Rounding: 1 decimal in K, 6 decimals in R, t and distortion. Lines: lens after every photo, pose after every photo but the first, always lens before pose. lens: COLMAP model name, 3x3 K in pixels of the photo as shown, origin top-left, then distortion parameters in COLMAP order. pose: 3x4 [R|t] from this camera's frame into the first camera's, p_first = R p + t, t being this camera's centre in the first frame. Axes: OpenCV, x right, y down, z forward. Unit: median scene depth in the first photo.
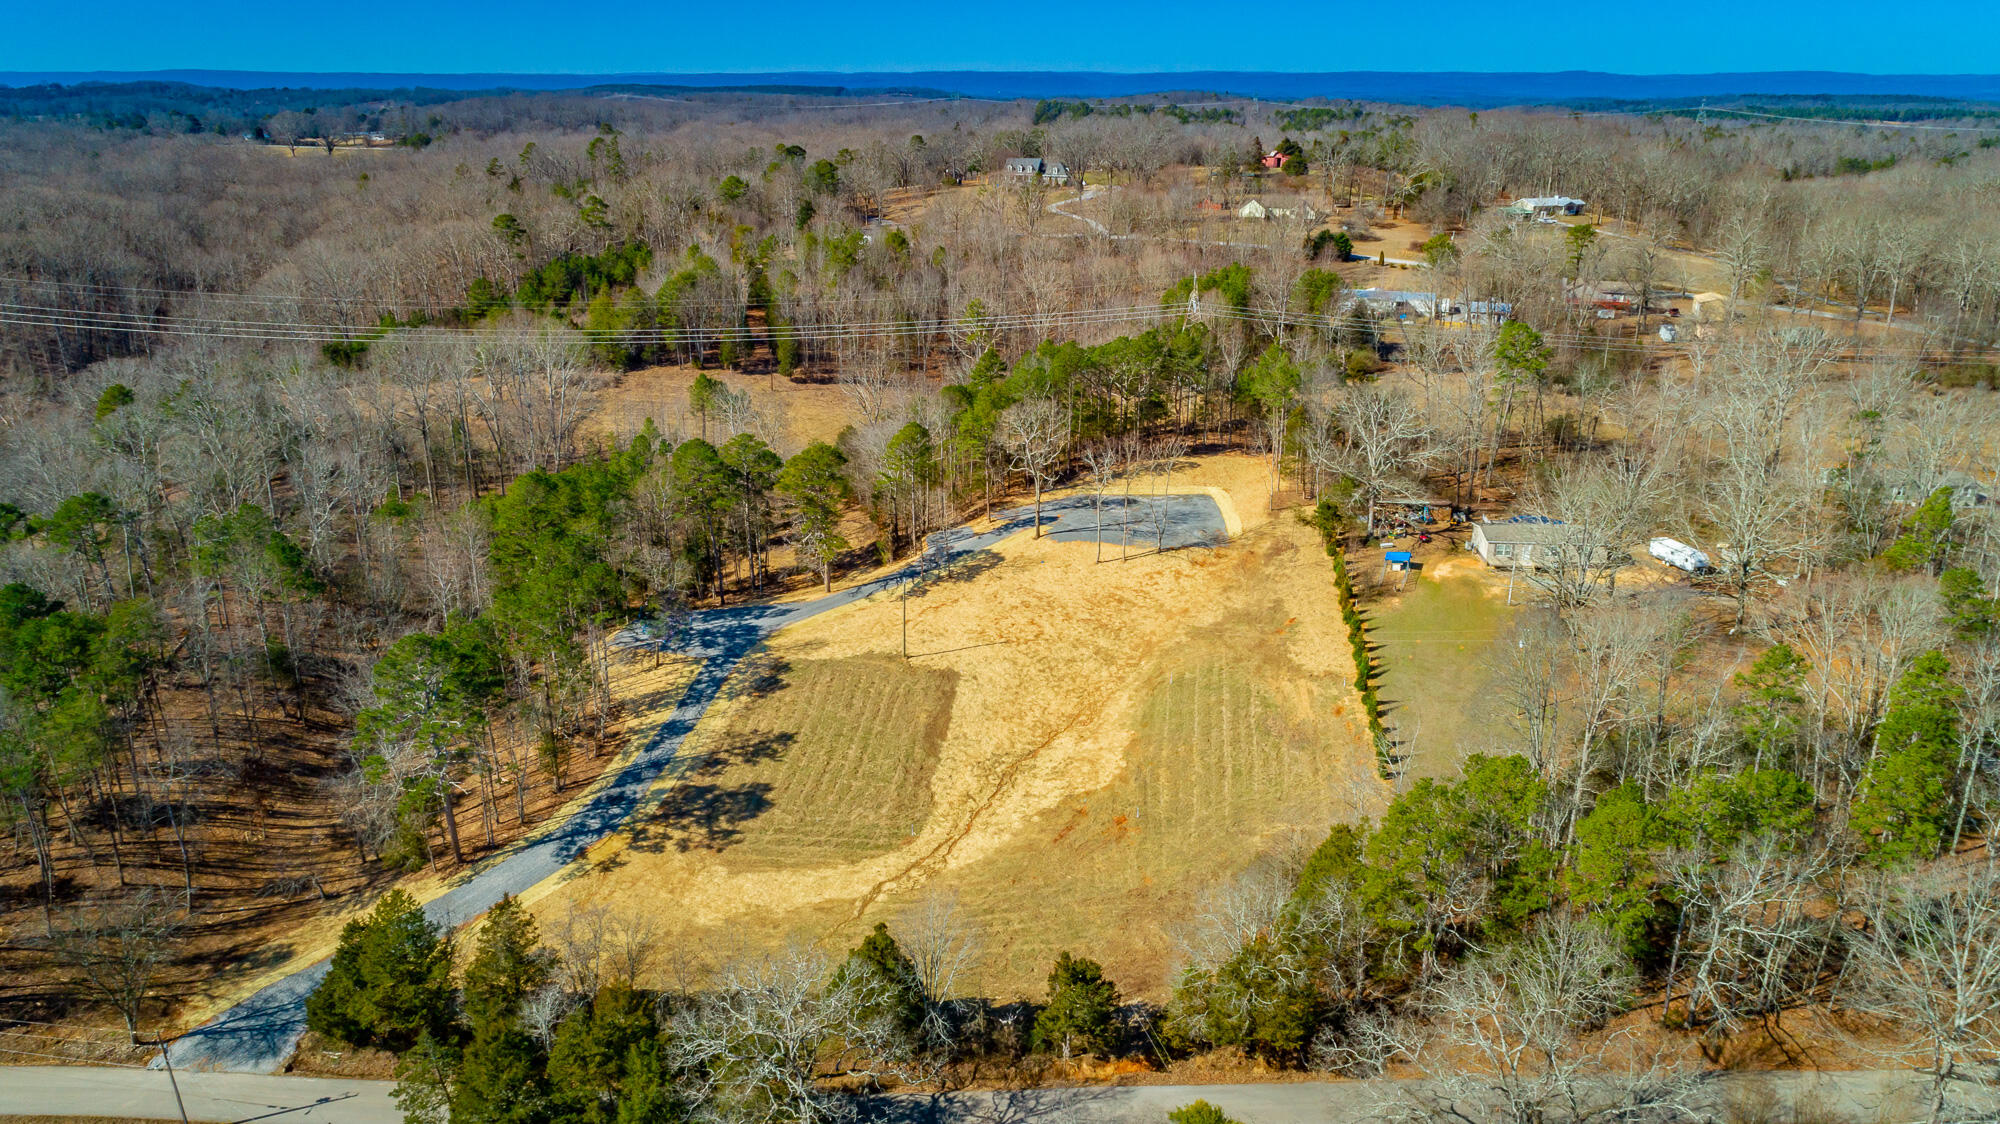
lens RADIAL K [[1385.1, 0, 991.0], [0, 1385.1, 561.2], [0, 0, 1]] dist [-0.014160, 0.004653]
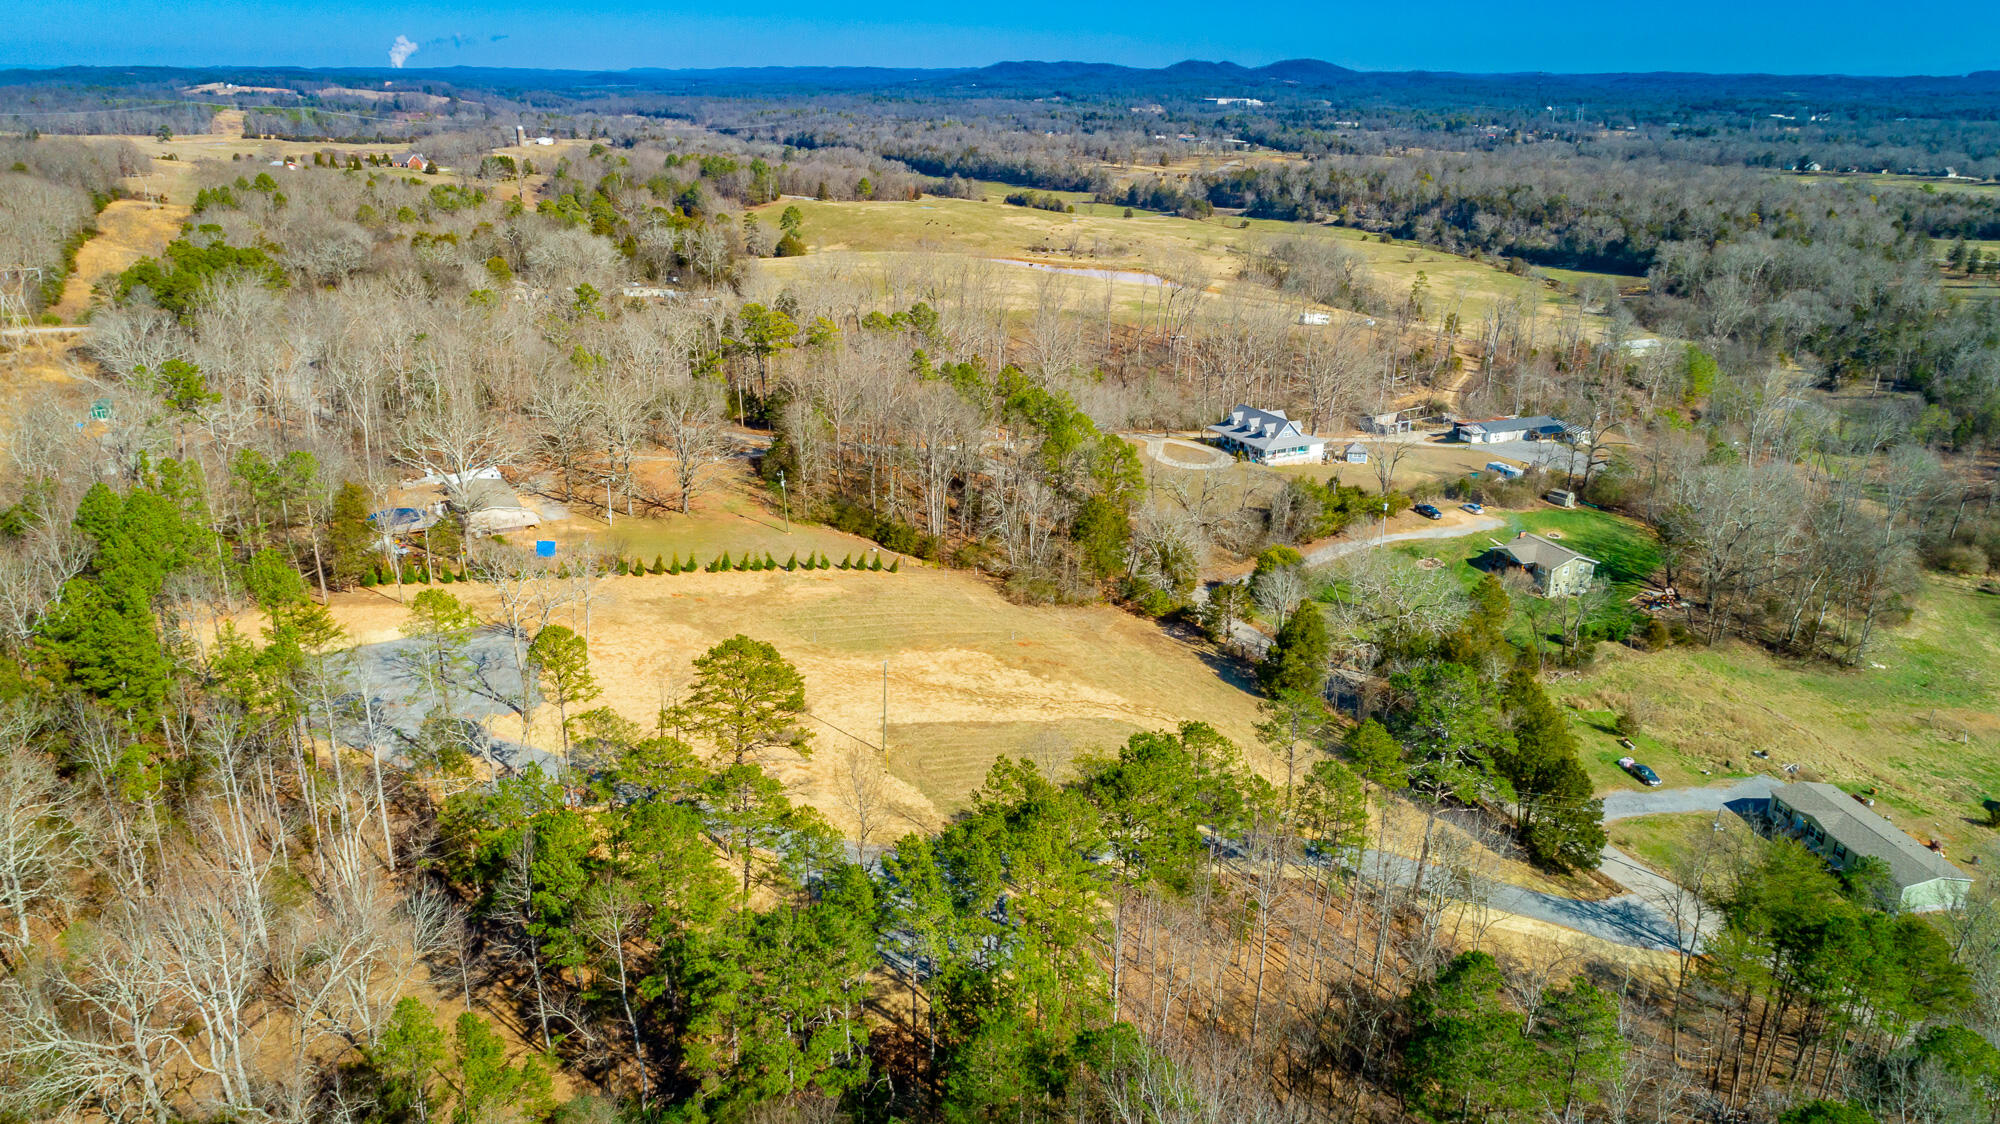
lens RADIAL K [[1392.5, 0, 993.9], [0, 1392.5, 559.7], [0, 0, 1]] dist [-0.014985, 0.005578]
pose [[-0.542855, -0.281670, 0.791183, -0.837797], [0.263970, 0.837107, 0.479137, -0.477345], [-0.797263, 0.468950, -0.380075, 1.347524]]
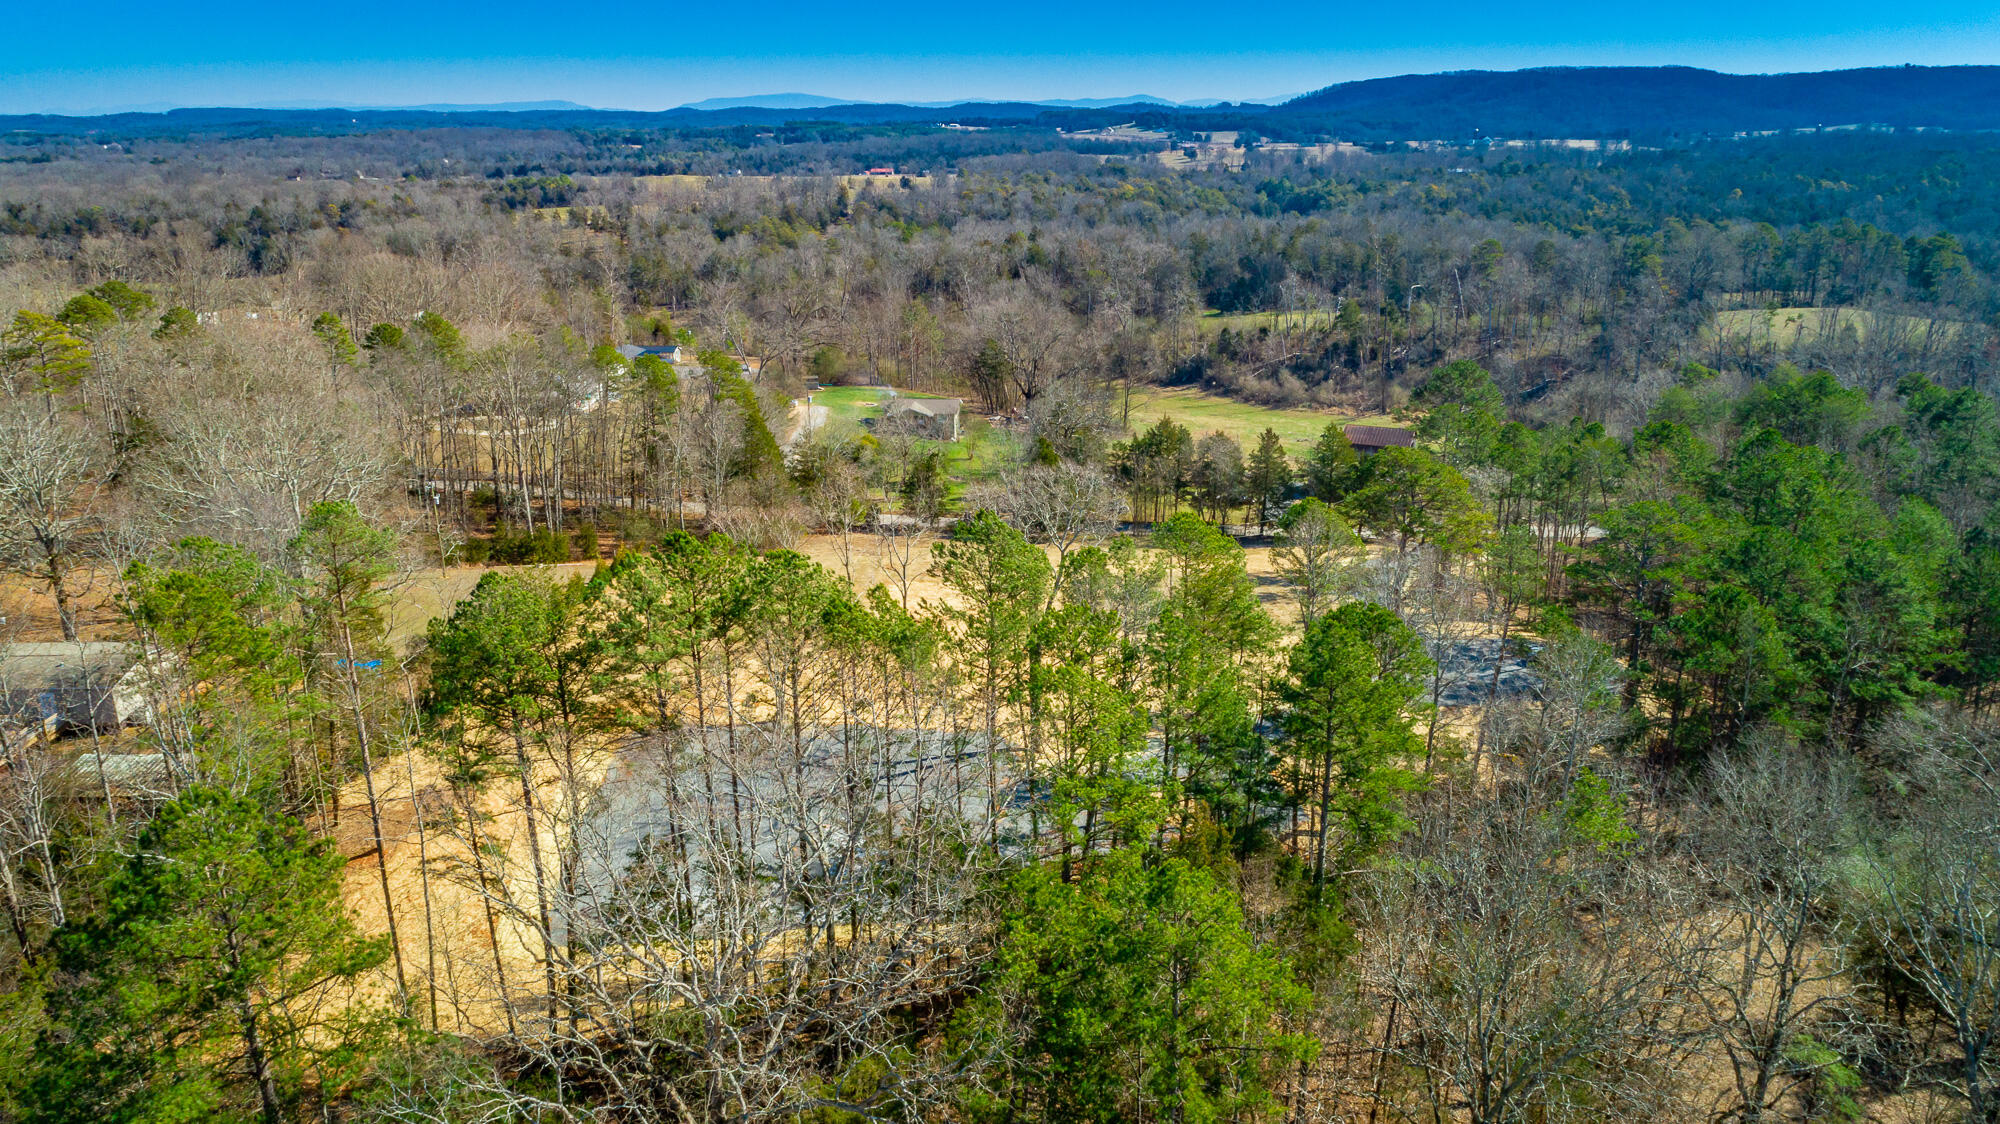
lens RADIAL K [[1384.6, 0, 1005.4], [0, 1384.6, 560.7], [0, 0, 1]] dist [-0.013449, 0.000144]
pose [[-0.990697, 0.044832, -0.128487, 0.131906], [-0.040379, 0.804811, 0.592156, -0.436277], [0.129956, 0.591836, -0.795514, 1.714968]]
